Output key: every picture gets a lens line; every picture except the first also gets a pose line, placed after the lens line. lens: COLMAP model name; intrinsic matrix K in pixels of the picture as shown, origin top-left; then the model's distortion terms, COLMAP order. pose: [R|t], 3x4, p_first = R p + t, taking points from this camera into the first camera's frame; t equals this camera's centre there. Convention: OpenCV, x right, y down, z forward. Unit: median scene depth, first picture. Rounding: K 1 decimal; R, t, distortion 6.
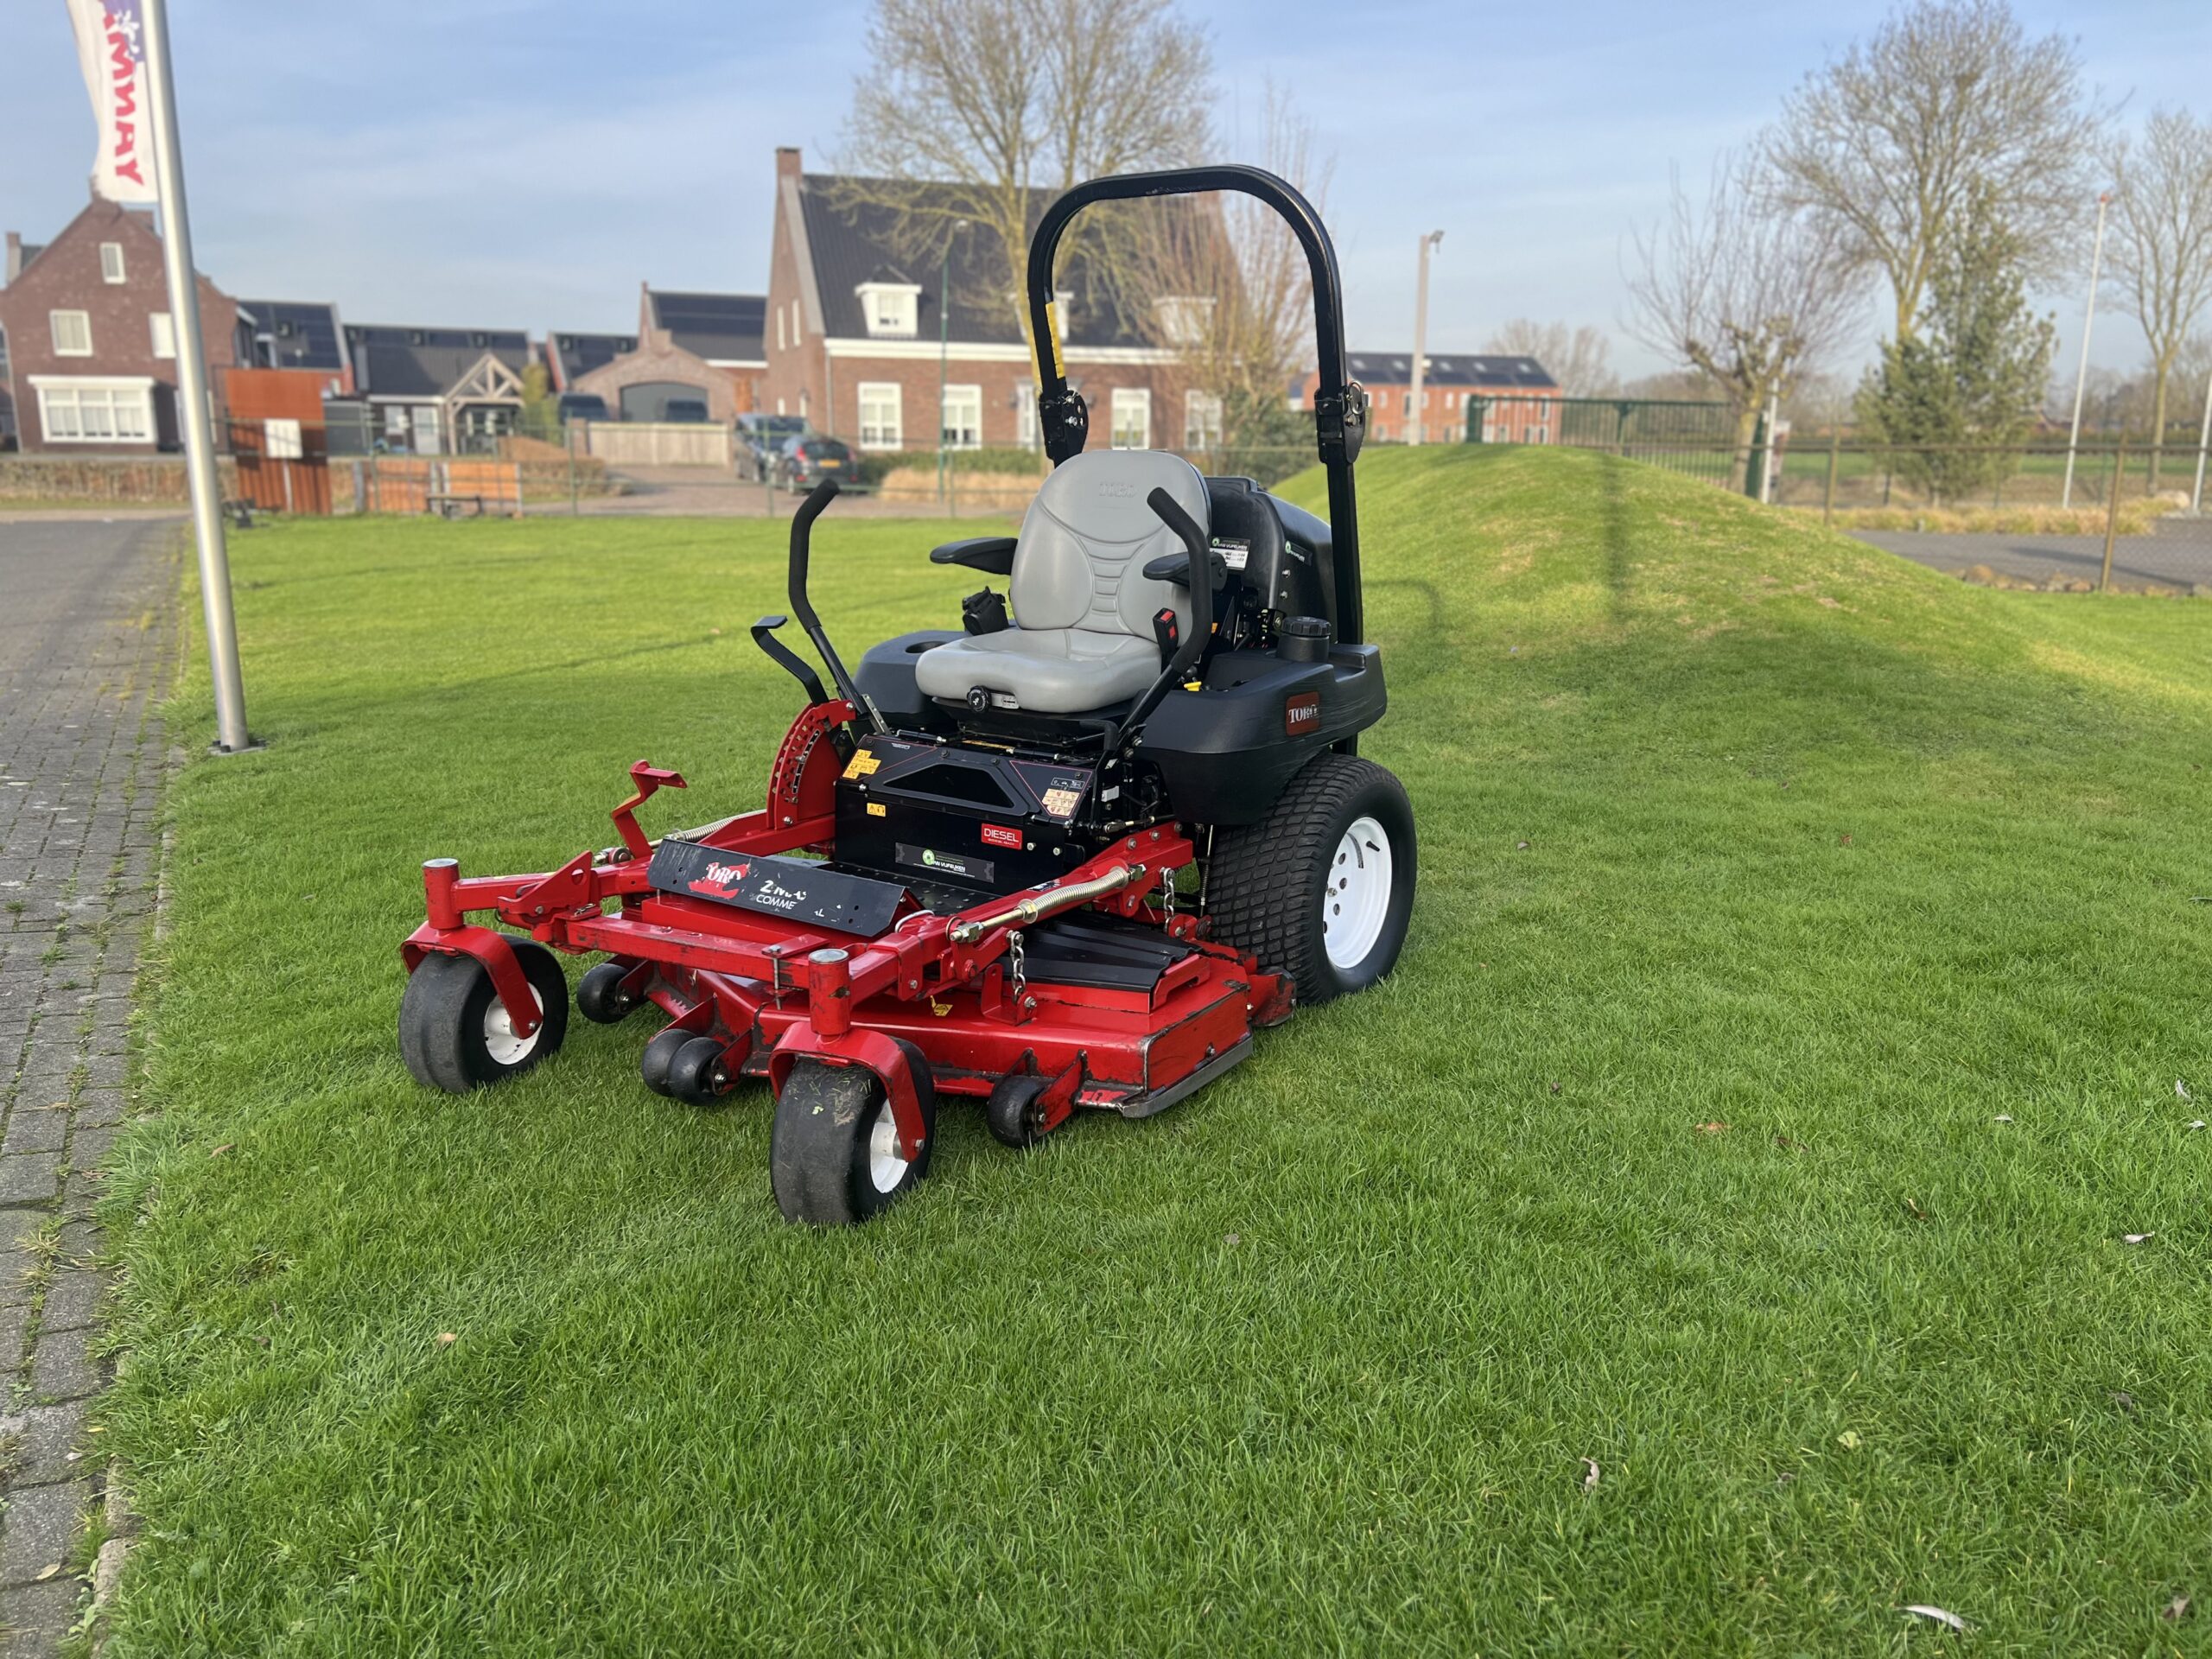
lens RADIAL K [[1668.7, 0, 1107.0], [0, 1668.7, 846.5], [0, 0, 1]] dist [0.050542, -0.056187]
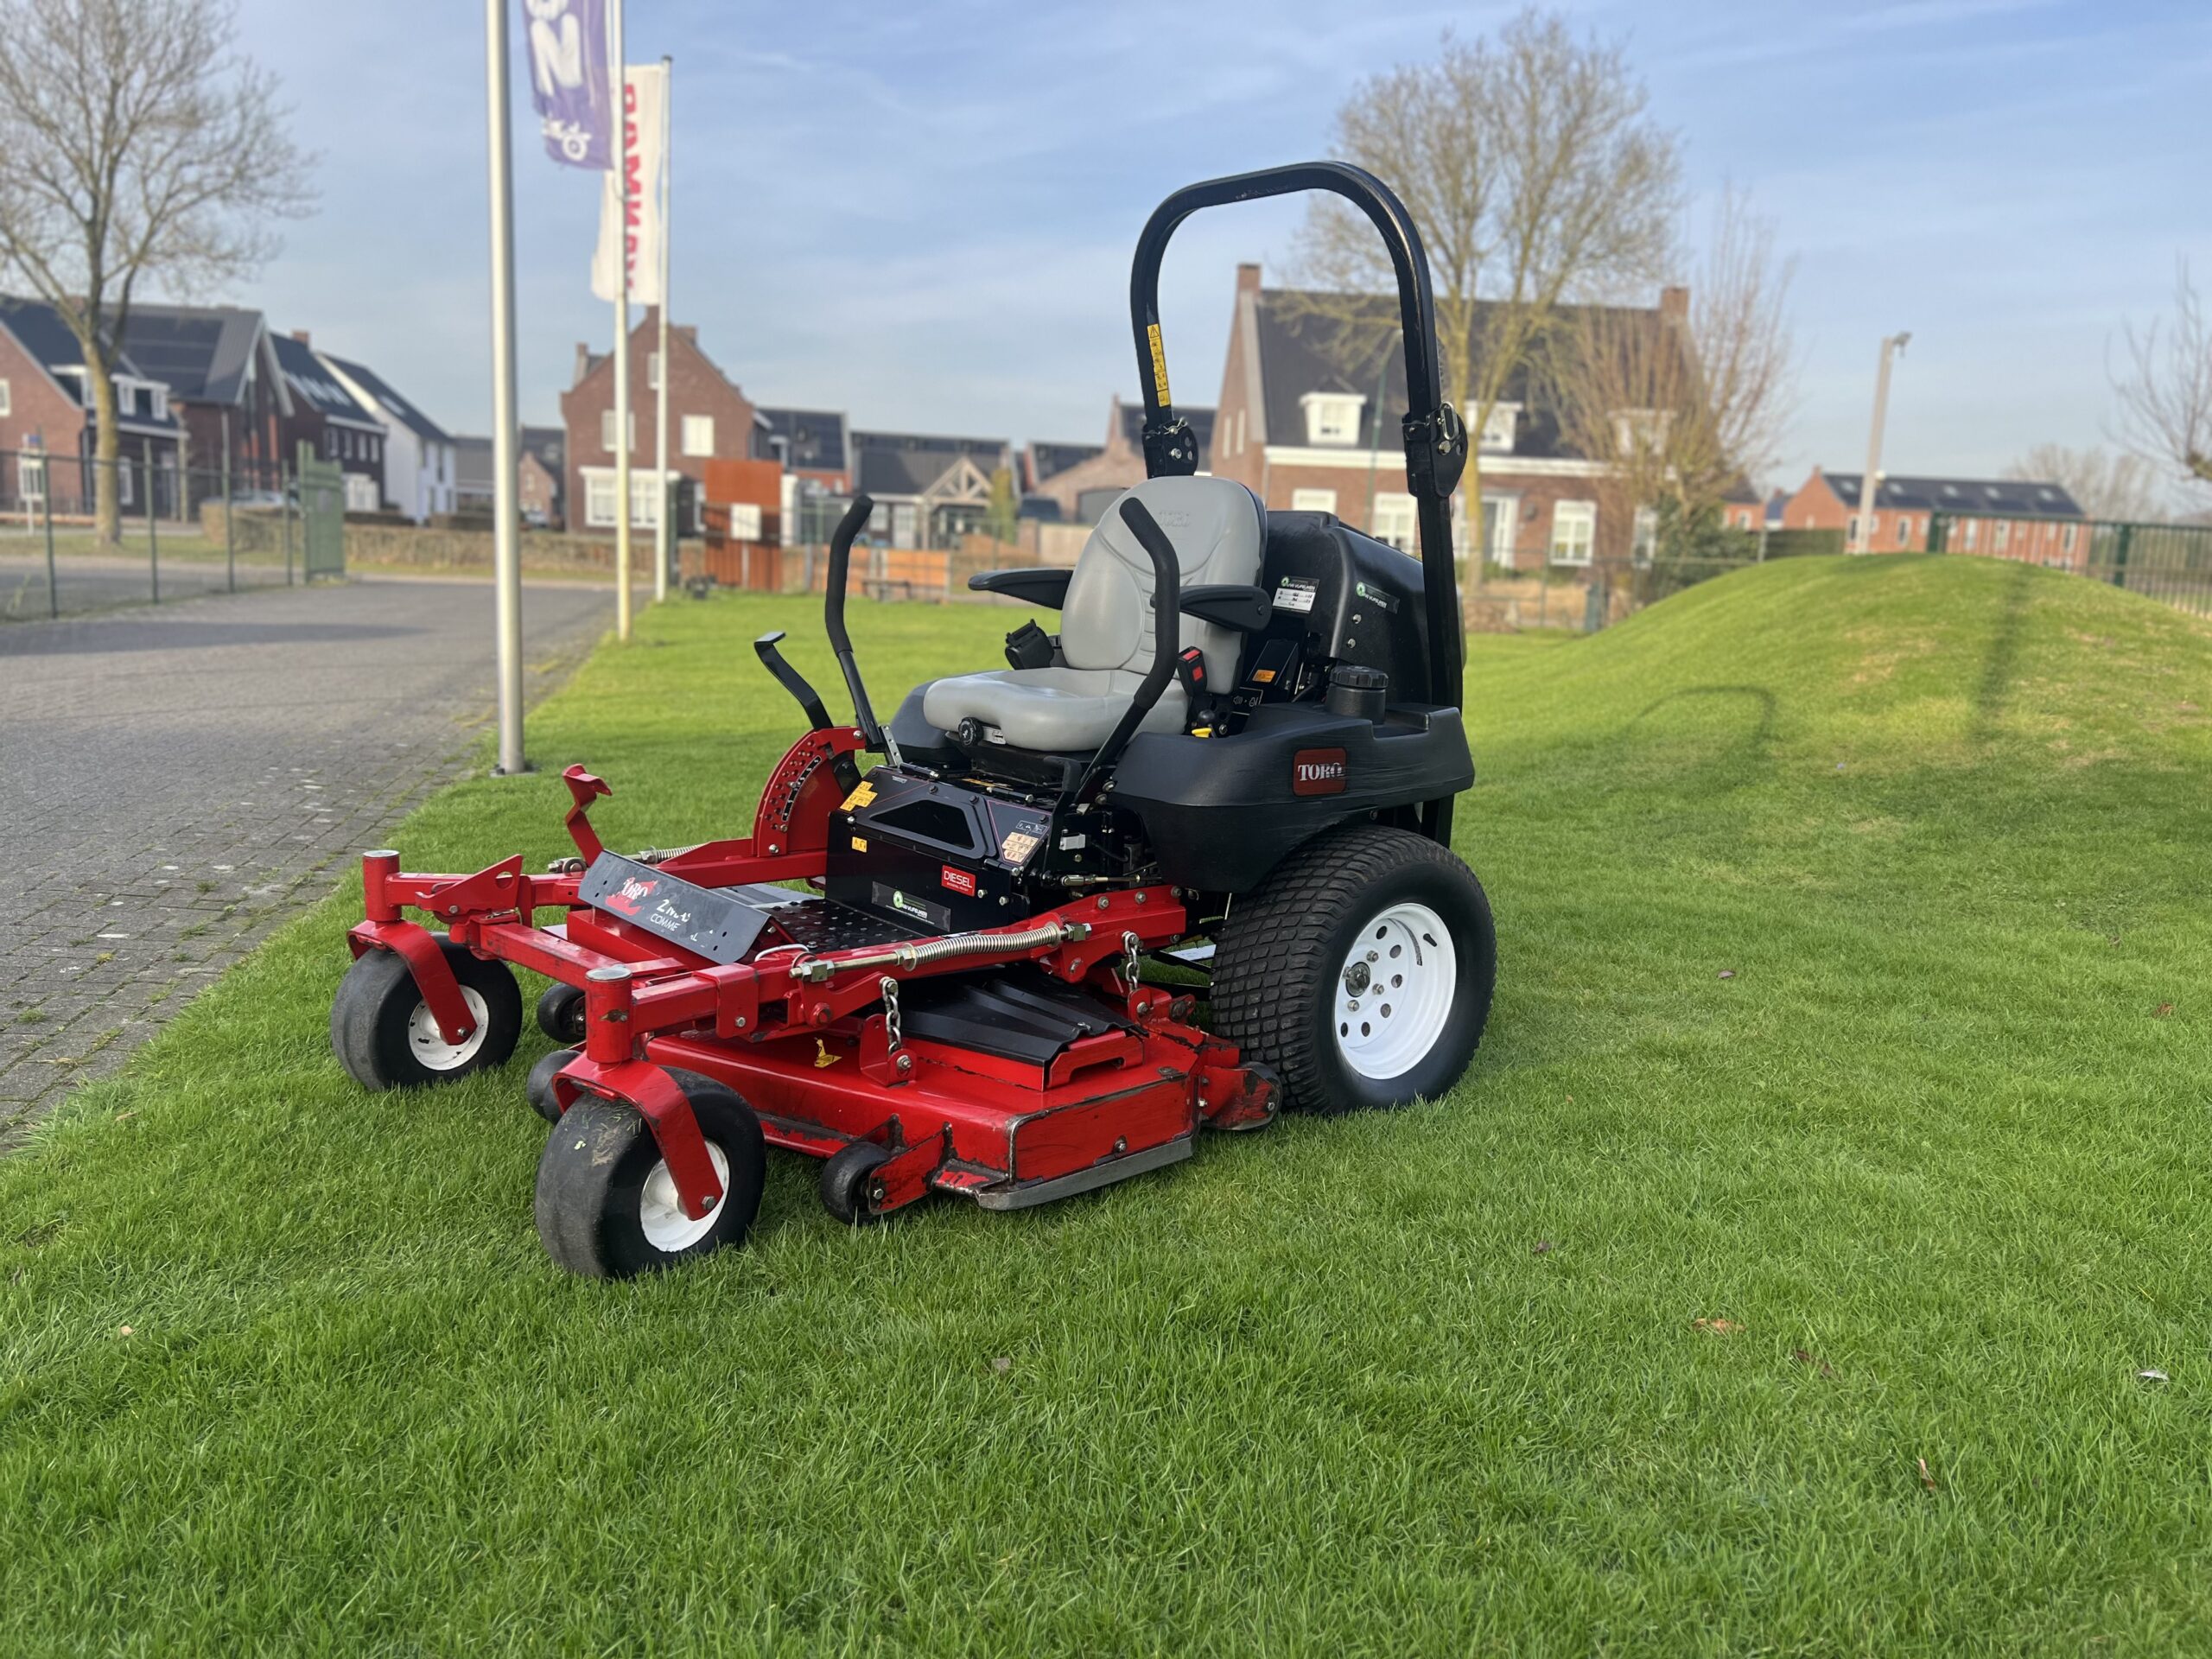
lens RADIAL K [[1668.7, 0, 1097.9], [0, 1668.7, 848.6], [0, 0, 1]] dist [0.050542, -0.056187]
pose [[0.962777, 0.081114, -0.257840, 0.098250], [-0.097063, 0.994036, -0.049718, 0.005727], [0.252269, 0.072894, 0.964908, 0.061498]]
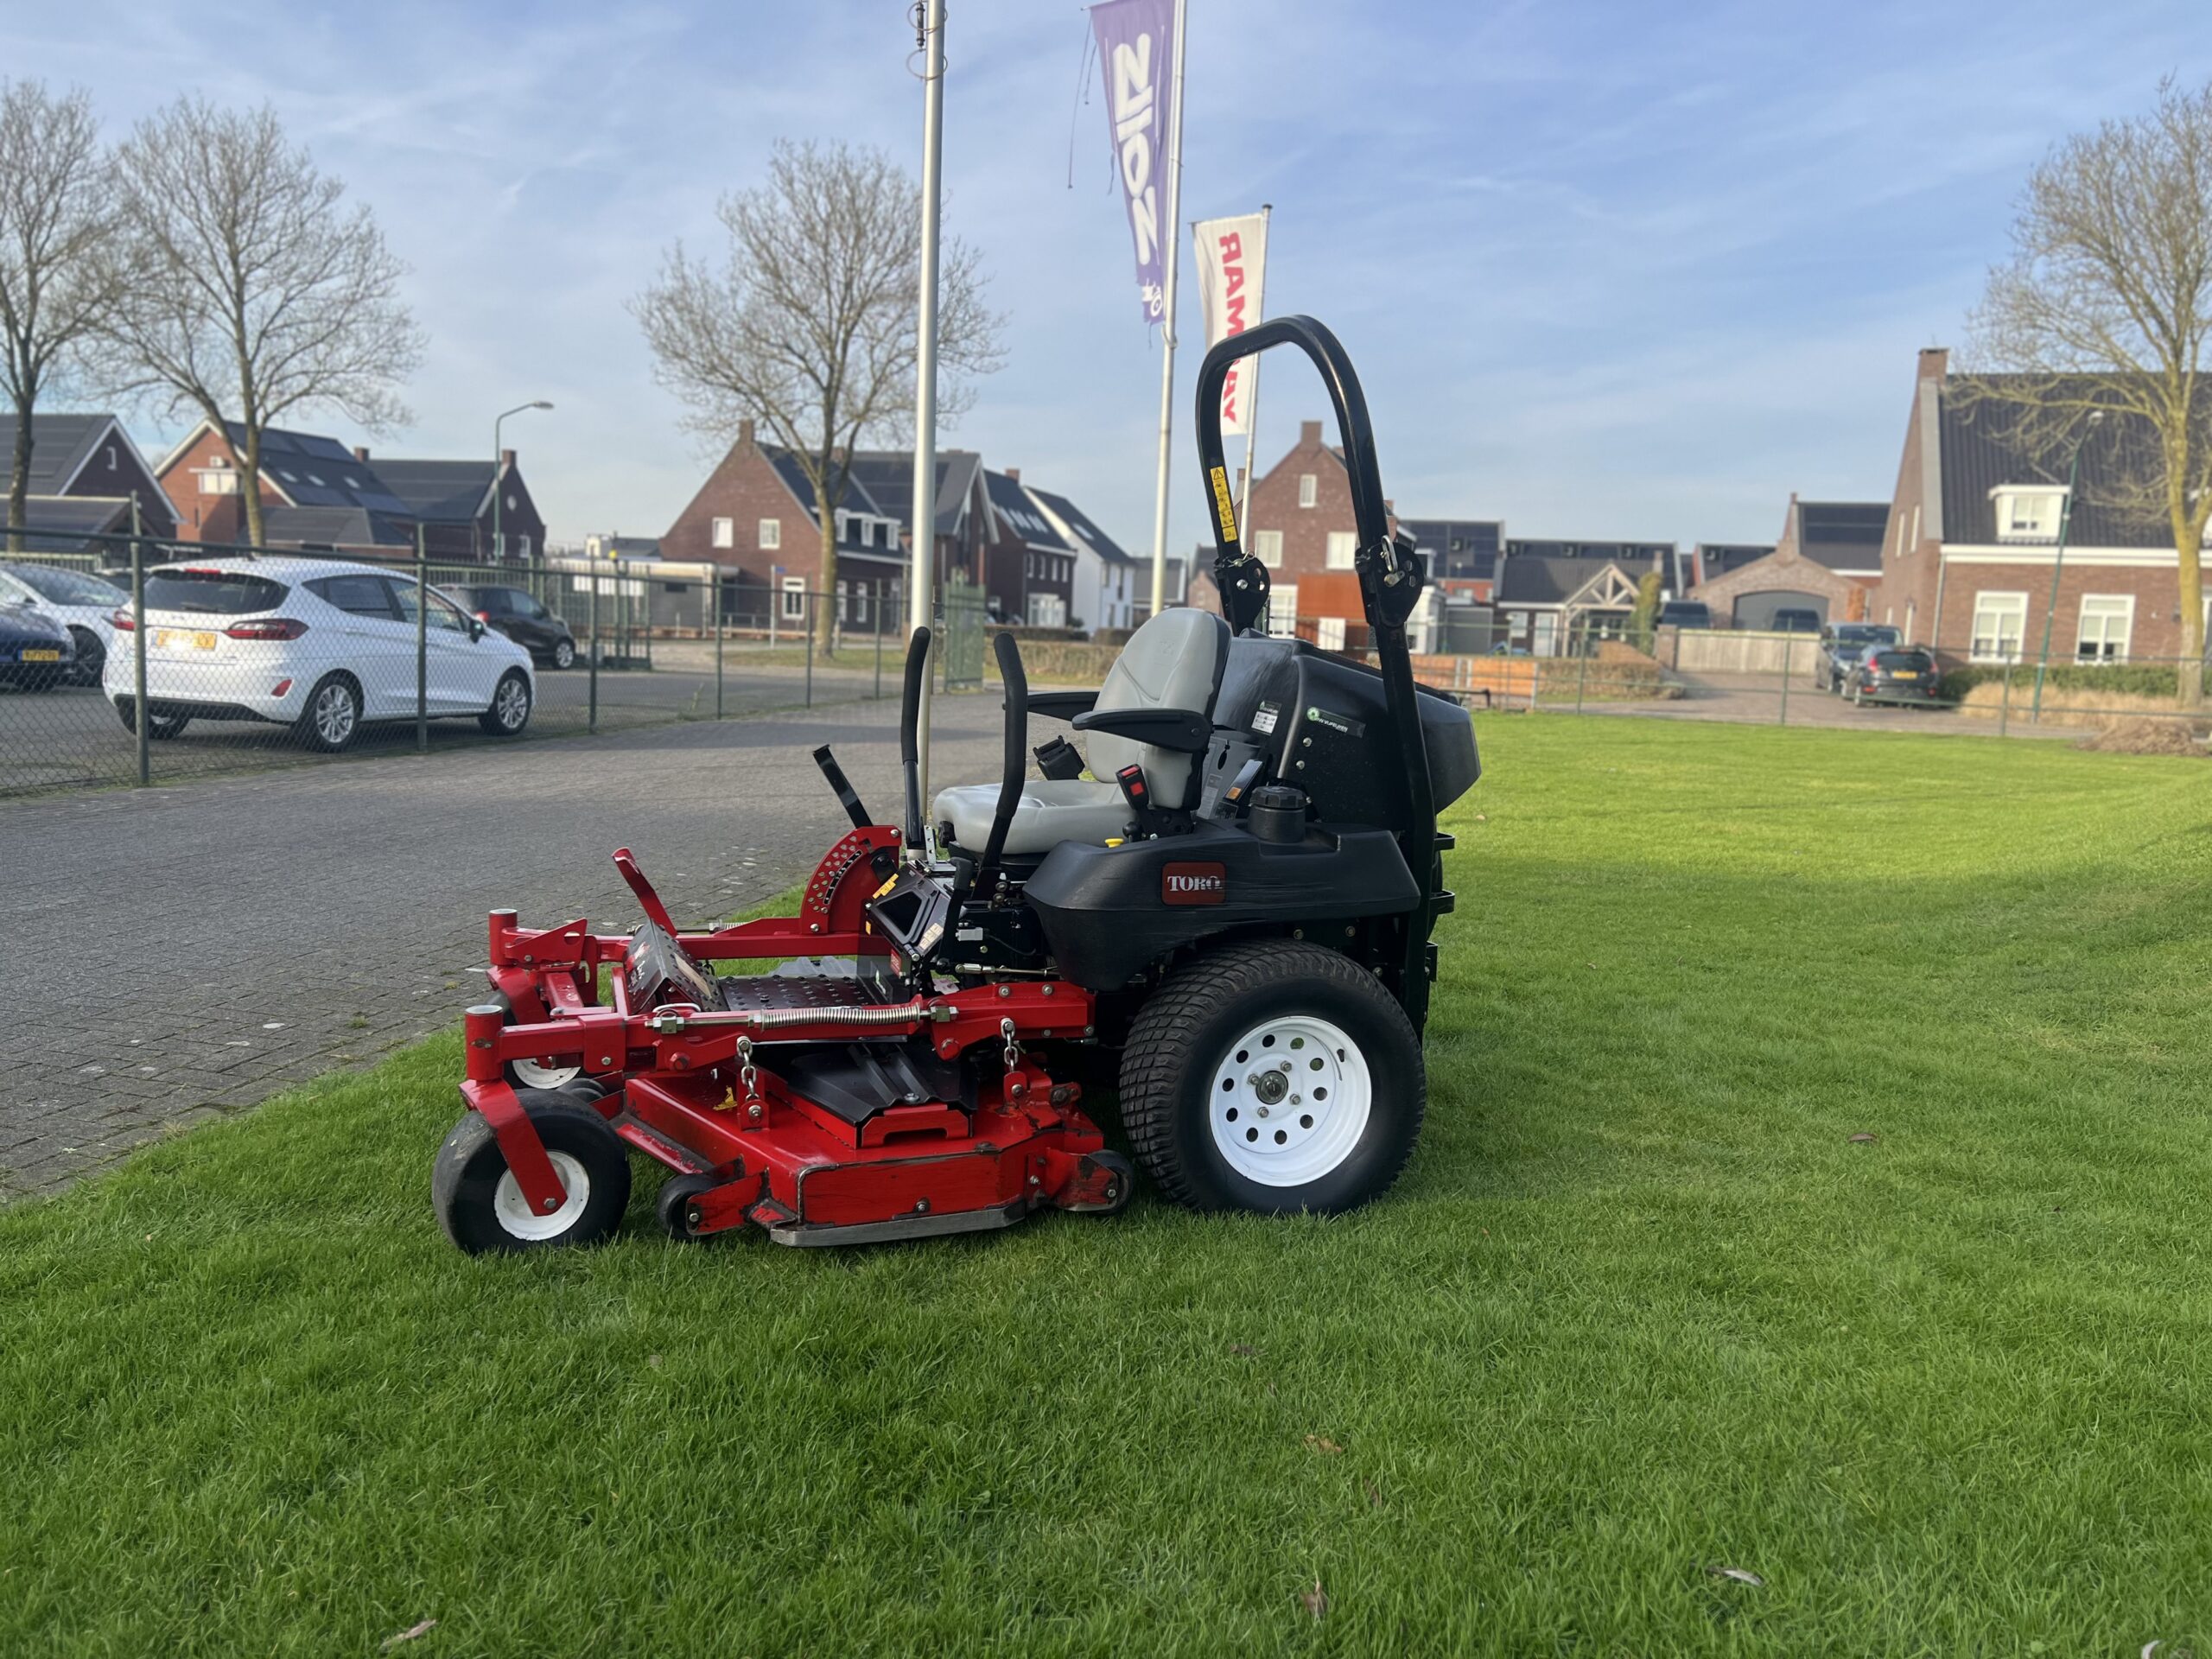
lens RADIAL K [[1668.7, 0, 1107.6], [0, 1668.7, 862.8], [0, 0, 1]] dist [0.050542, -0.056187]
pose [[0.792716, 0.108100, -0.599930, 0.265563], [-0.173482, 0.983462, -0.052023, -0.014912], [0.584384, 0.145316, 0.798360, 0.102153]]
